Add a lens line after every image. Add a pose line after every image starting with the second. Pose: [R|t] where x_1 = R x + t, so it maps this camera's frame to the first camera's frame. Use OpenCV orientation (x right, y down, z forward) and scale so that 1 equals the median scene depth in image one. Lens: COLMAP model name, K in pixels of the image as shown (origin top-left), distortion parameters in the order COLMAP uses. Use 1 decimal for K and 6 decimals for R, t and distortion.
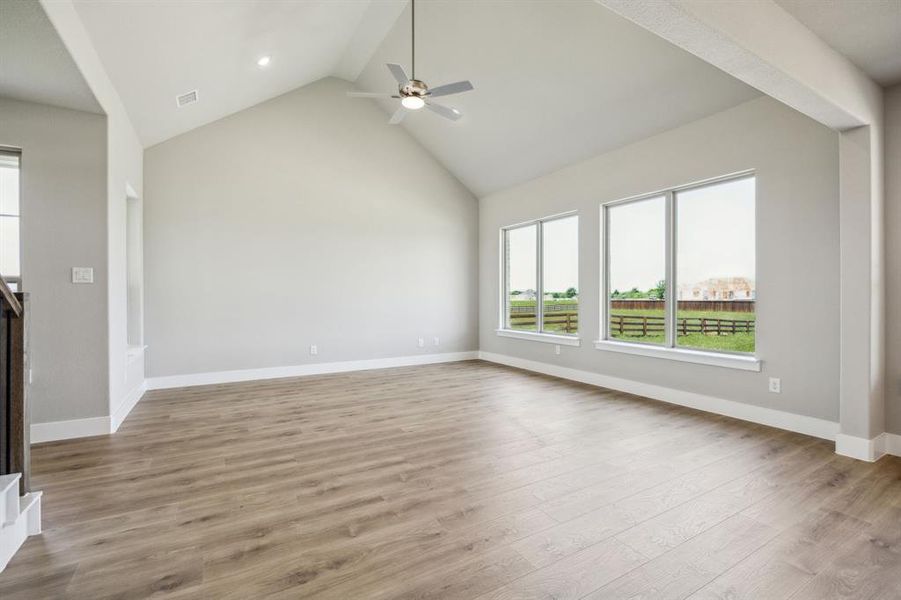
lens RADIAL K [[409.2, 0, 450.5], [0, 409.2, 300.0], [0, 0, 1]] dist [-0.000581, -0.000183]
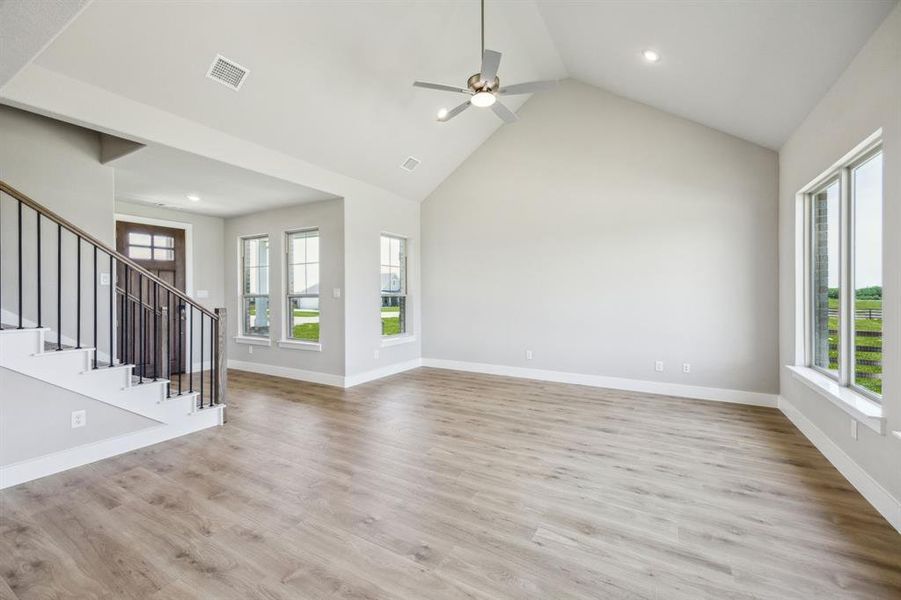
lens RADIAL K [[371.7, 0, 450.5], [0, 371.7, 300.0], [0, 0, 1]] dist [-0.000368, 0.000027]
pose [[0.497469, 0.015593, -0.867342, 0.692867], [-0.005782, 0.999876, 0.014659, -0.055752], [0.867463, -0.002277, 0.497497, 0.621461]]
